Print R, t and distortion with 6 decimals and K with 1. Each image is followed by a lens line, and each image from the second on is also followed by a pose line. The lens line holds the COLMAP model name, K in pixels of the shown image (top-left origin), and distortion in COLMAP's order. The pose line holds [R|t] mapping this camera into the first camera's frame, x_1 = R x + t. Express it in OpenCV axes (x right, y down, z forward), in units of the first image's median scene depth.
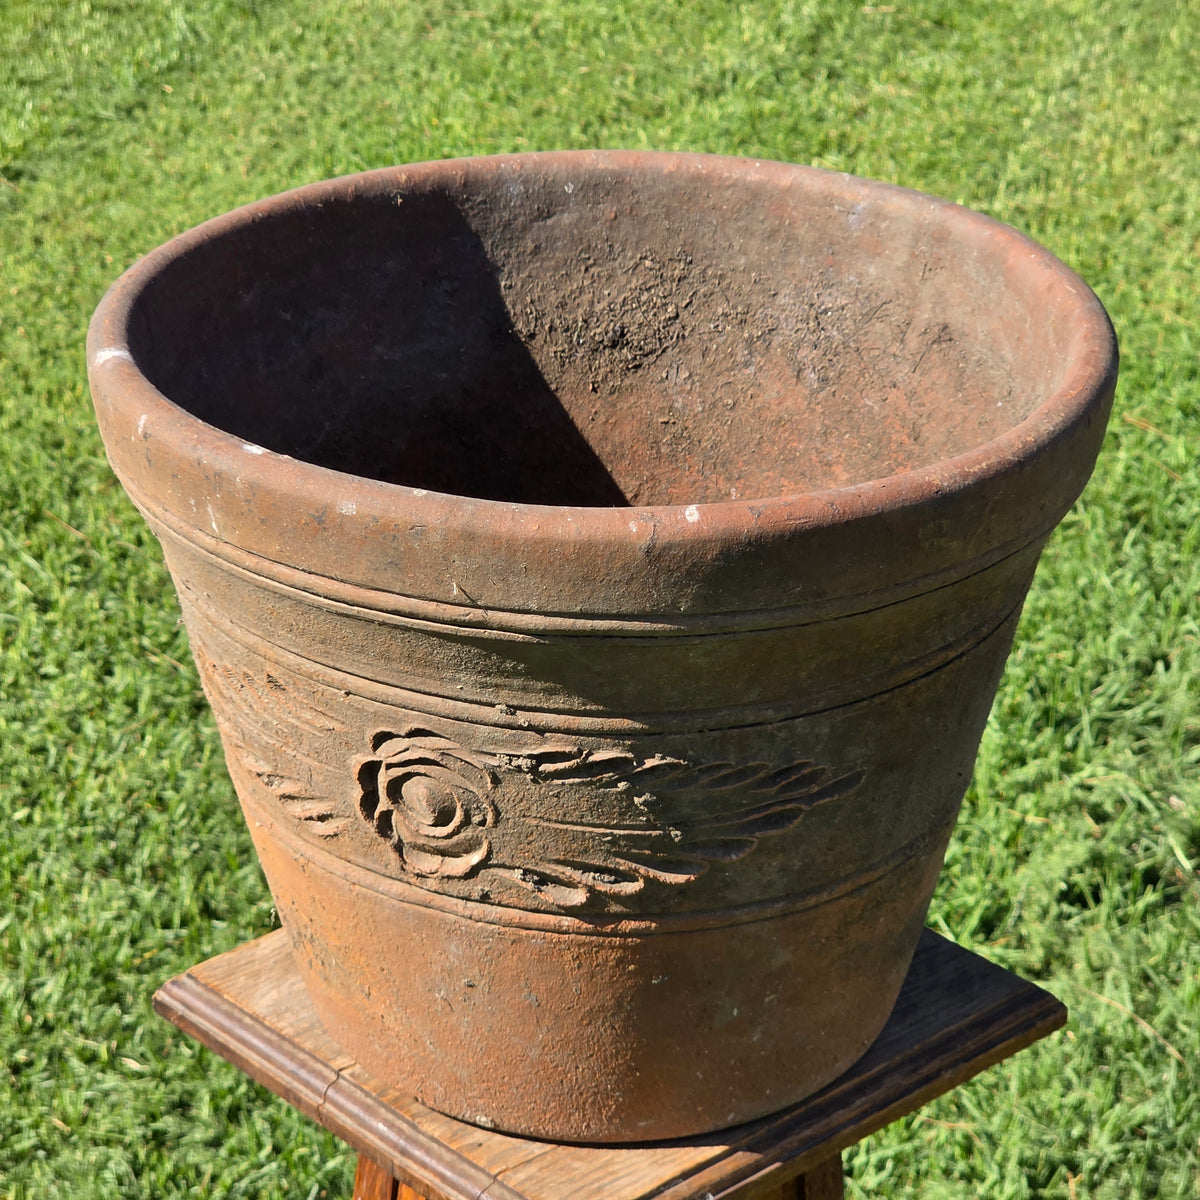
lens RADIAL K [[3435.6, 0, 601.0], [0, 3435.6, 559.8], [0, 0, 1]] dist [-1.309775, 20.186715]
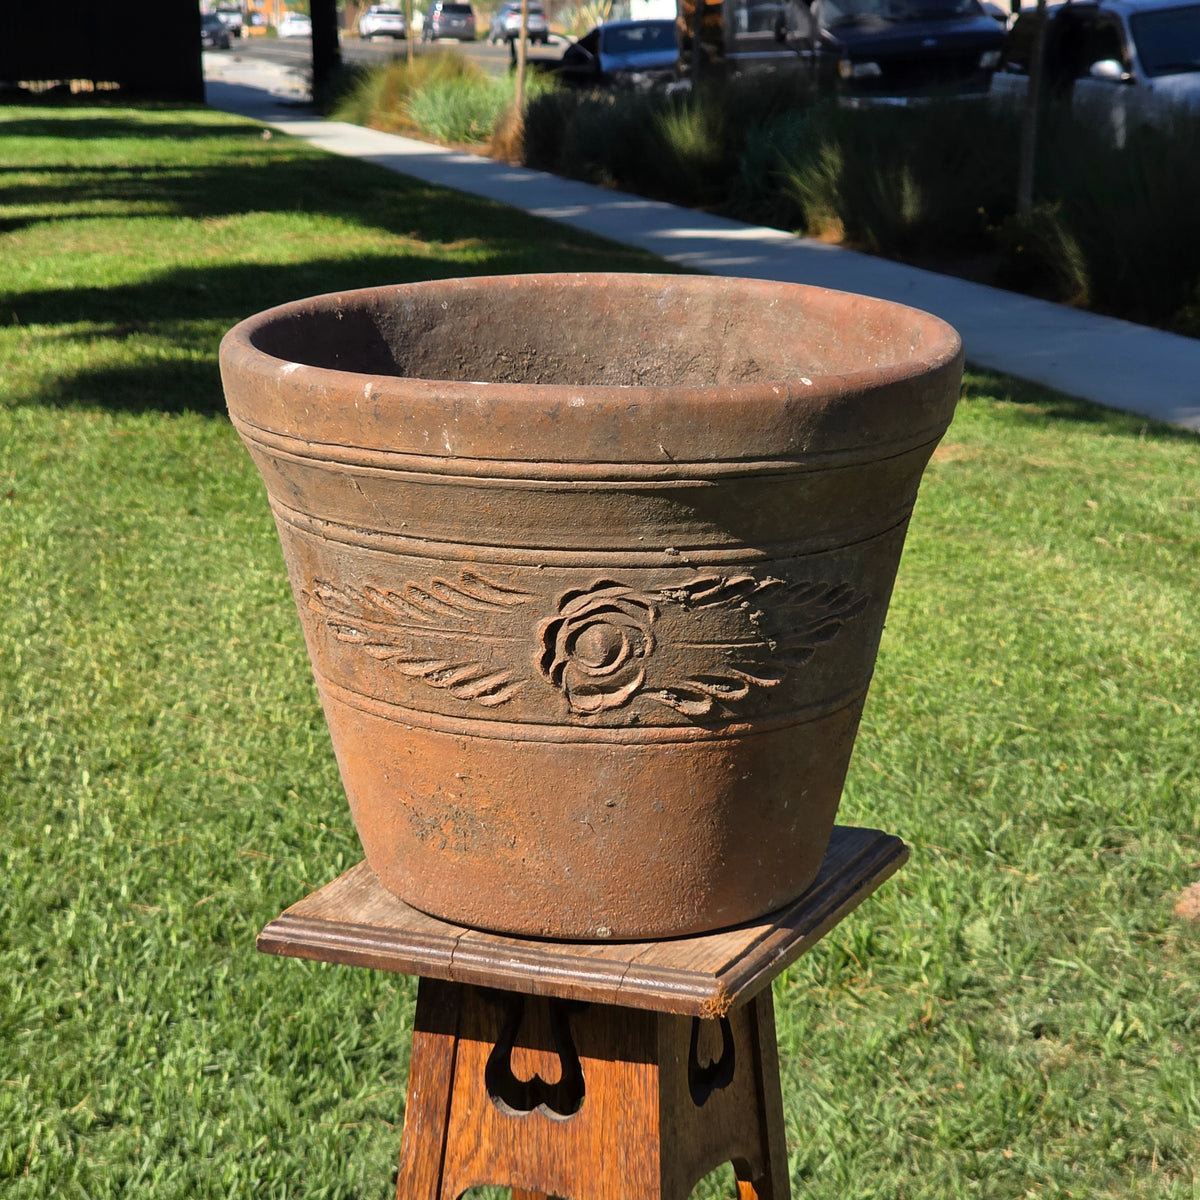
lens RADIAL K [[3435.6, 0, 601.0], [0, 3435.6, 559.8], [0, 0, 1]] dist [-1.309775, 20.186715]
pose [[0.908373, -0.092478, 0.407806, -0.608046], [0.178242, 0.967835, -0.177552, 0.282125], [-0.378269, 0.233972, 0.895639, -0.239468]]
